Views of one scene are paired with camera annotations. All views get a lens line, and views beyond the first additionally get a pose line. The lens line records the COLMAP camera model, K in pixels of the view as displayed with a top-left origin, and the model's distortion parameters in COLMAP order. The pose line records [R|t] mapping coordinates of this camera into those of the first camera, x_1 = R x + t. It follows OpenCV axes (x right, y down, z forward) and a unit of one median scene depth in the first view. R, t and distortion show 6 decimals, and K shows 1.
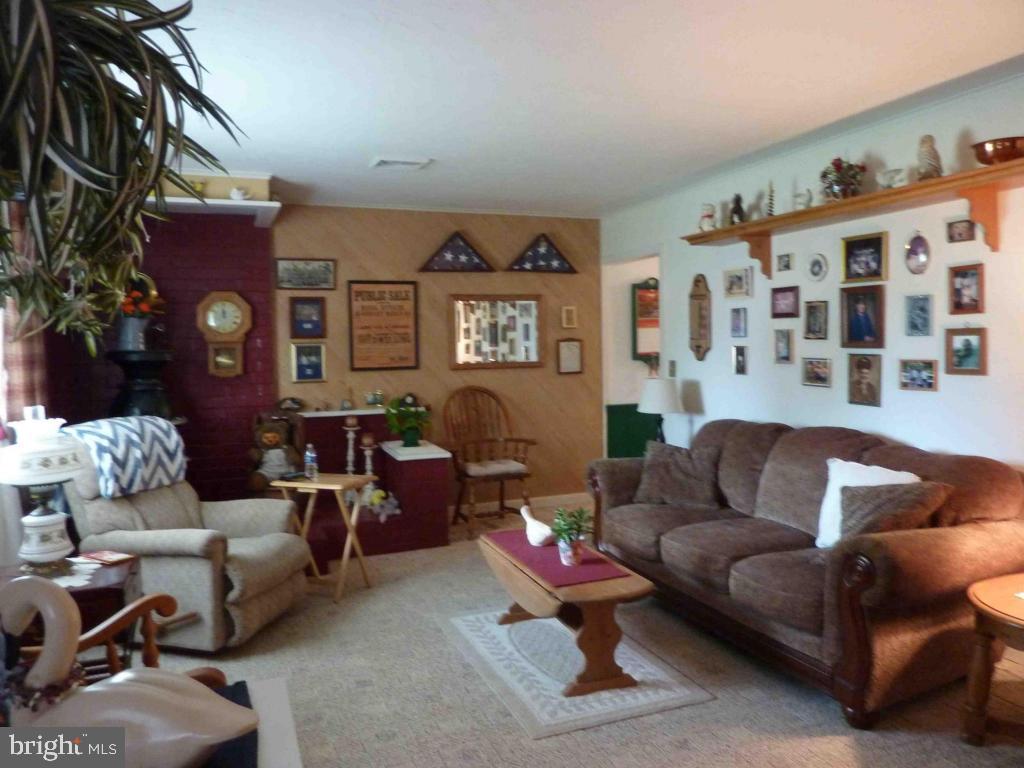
lens RADIAL K [[760.6, 0, 515.2], [0, 760.6, 379.9], [0, 0, 1]] dist [-0.011762, -0.024148]
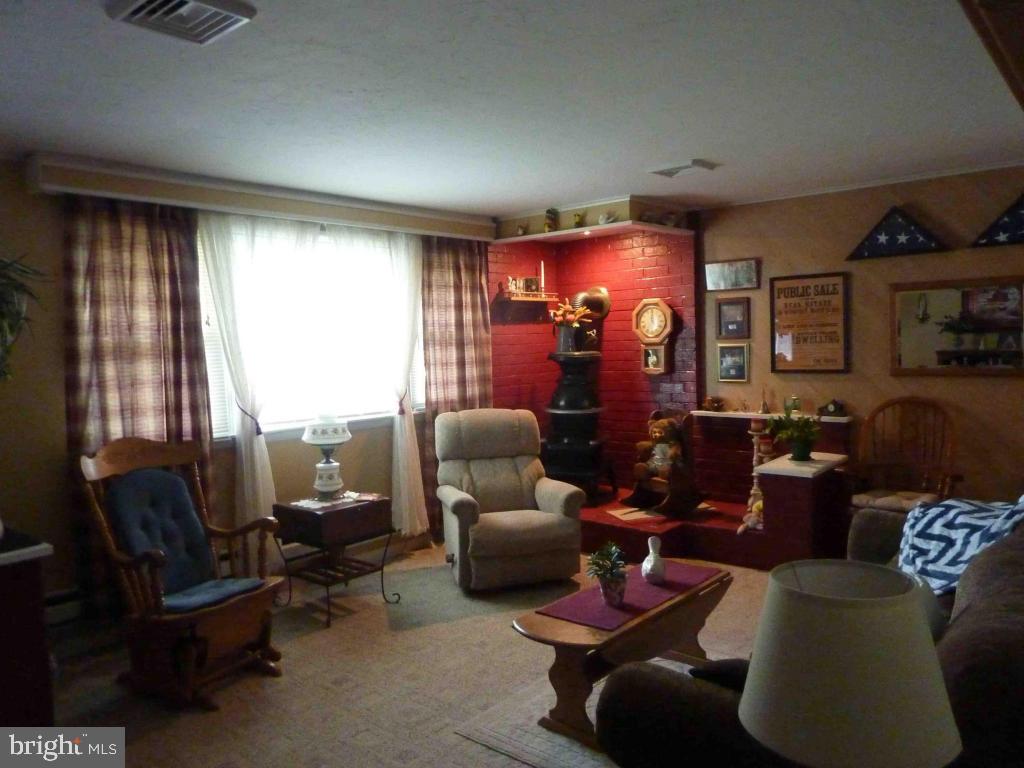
lens RADIAL K [[760.6, 0, 510.8], [0, 760.6, 383.0], [0, 0, 1]] dist [-0.011762, -0.024148]
pose [[0.467069, 0.053636, -0.882592, 0.467212], [-0.018972, 0.998537, 0.050642, -0.040318], [0.884017, -0.006909, 0.467403, 0.261941]]
